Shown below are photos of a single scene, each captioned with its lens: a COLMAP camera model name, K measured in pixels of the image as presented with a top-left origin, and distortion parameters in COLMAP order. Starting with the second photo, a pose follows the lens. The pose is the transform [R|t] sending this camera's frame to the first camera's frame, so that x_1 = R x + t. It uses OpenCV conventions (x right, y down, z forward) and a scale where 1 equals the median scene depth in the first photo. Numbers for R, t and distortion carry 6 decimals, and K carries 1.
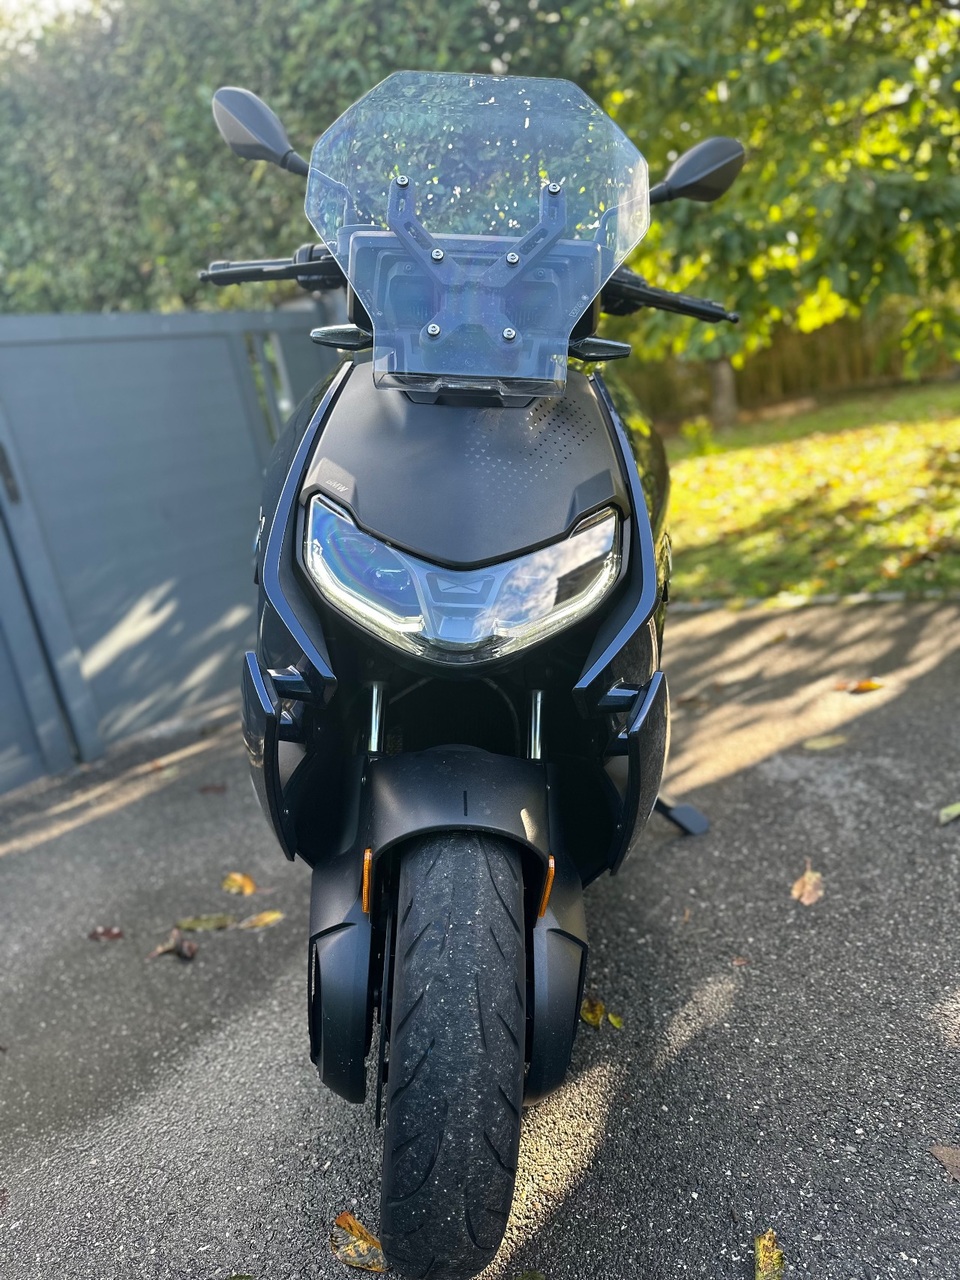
lens RADIAL K [[887.3, 0, 480.0], [0, 887.3, 640.0], [0, 0, 1]] dist [-0.000163, -0.002716]
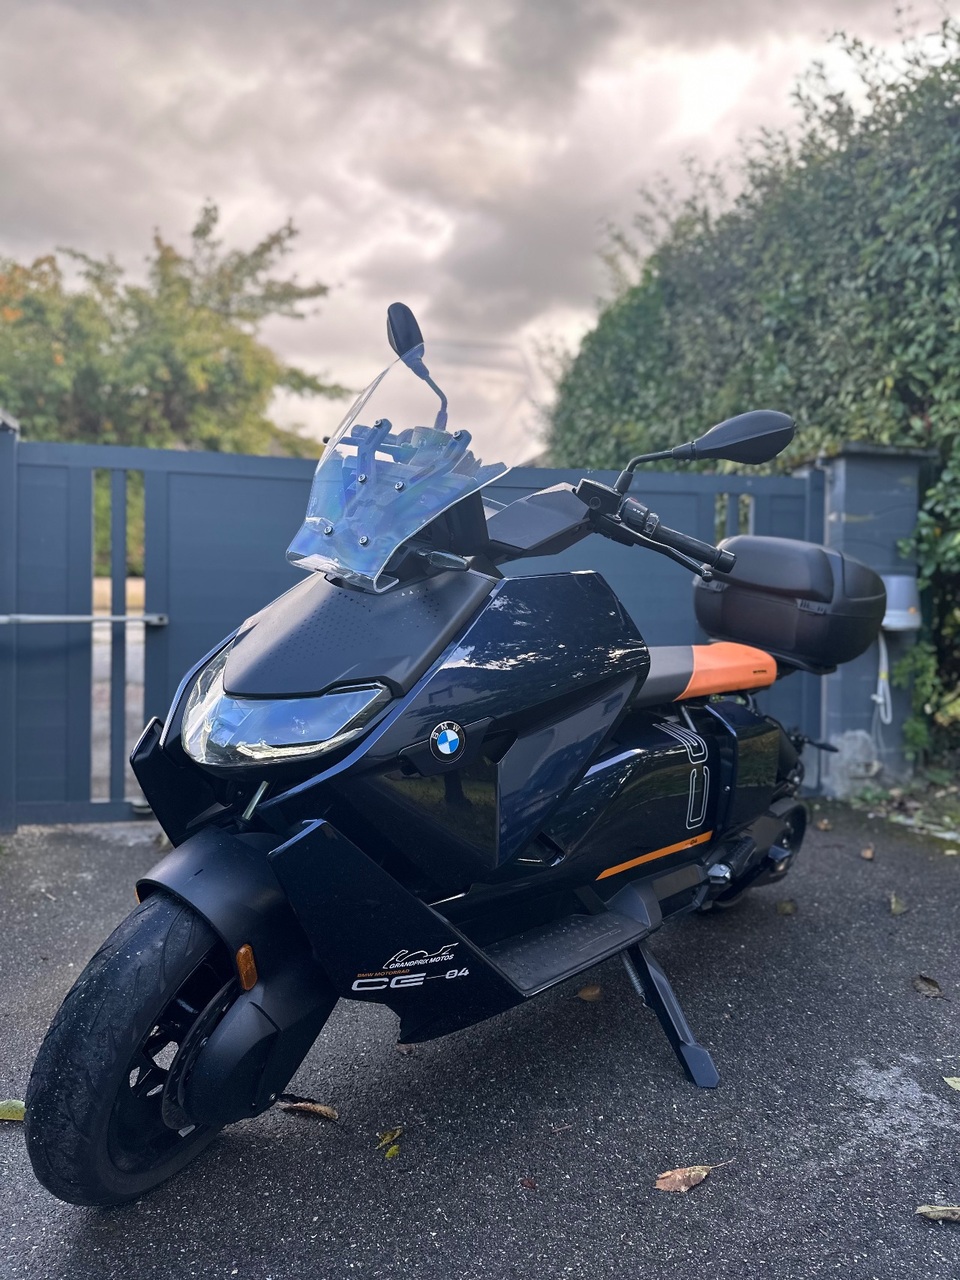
lens RADIAL K [[887.3, 0, 480.0], [0, 887.3, 640.0], [0, 0, 1]] dist [-0.000163, -0.002716]
pose [[0.726878, 0.209298, -0.654097, 0.233116], [-0.300475, 0.953353, -0.028855, -0.048495], [0.617546, 0.217514, 0.755860, 0.032347]]
